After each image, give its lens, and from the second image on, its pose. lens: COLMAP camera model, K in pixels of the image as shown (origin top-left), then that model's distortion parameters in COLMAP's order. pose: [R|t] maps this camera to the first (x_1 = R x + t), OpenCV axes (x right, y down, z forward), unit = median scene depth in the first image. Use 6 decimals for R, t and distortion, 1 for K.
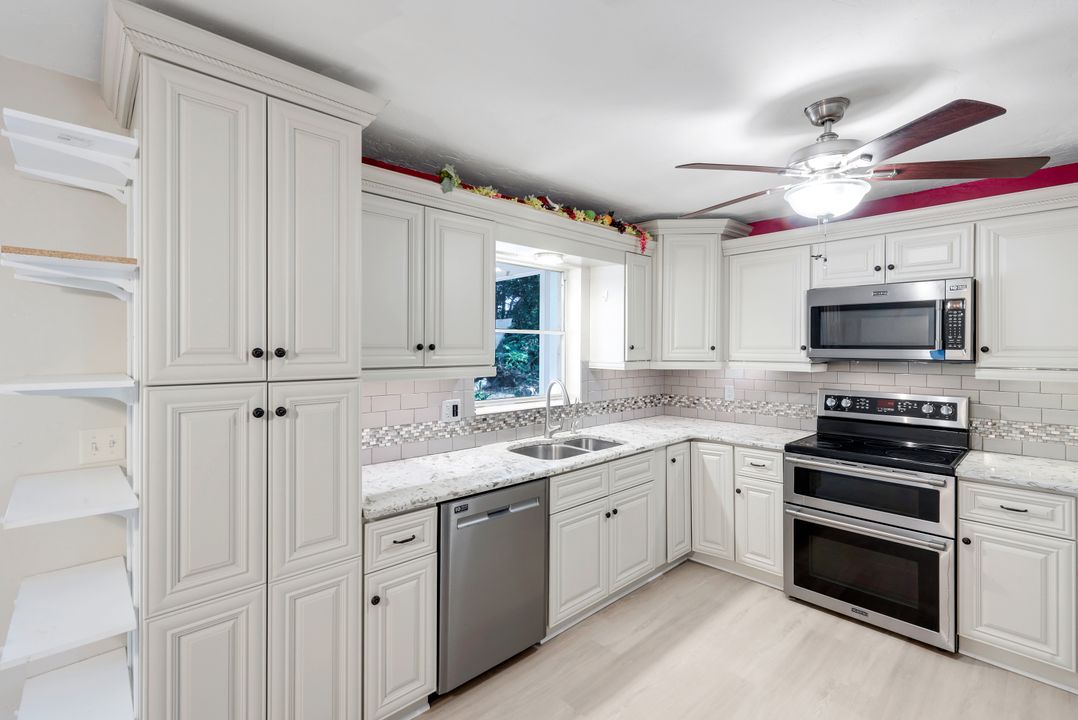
lens RADIAL K [[484.0, 0, 541.5], [0, 484.0, 348.1], [0, 0, 1]] dist [0.001104, 0.000156]
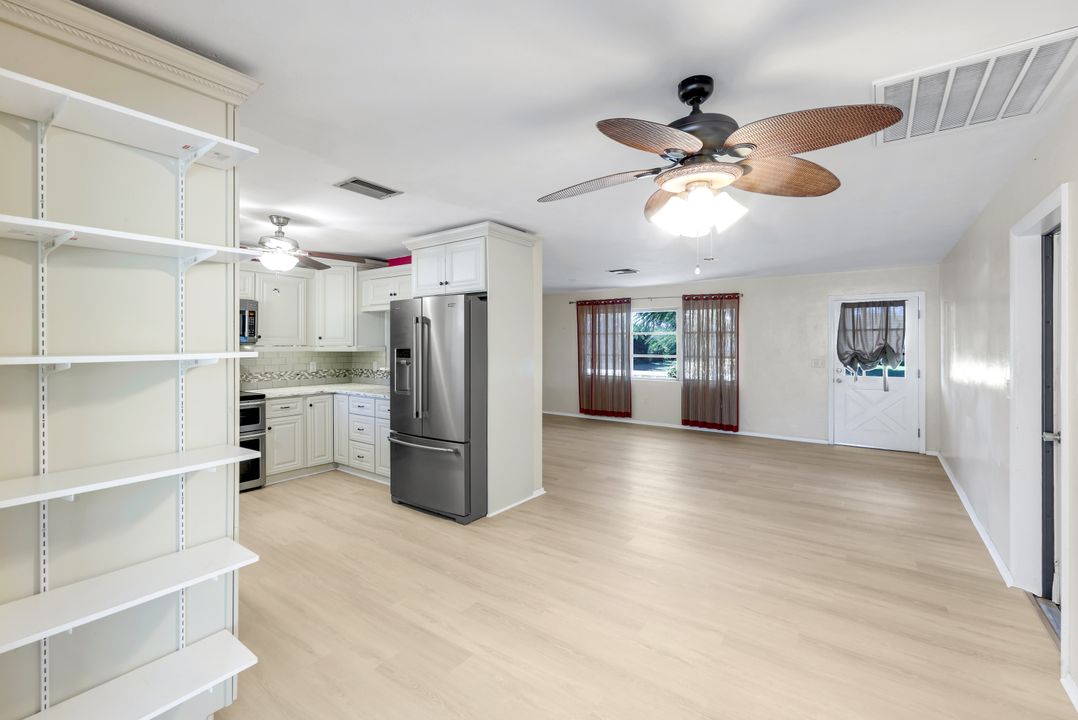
lens RADIAL K [[464.6, 0, 536.7], [0, 464.6, 340.8], [0, 0, 1]] dist [-0.000460, -0.000044]
pose [[-0.183531, 0.005006, 0.983001, -1.226462], [-0.000707, 0.999986, -0.005224, 0.030269], [-0.983014, -0.001654, -0.183525, 0.227852]]
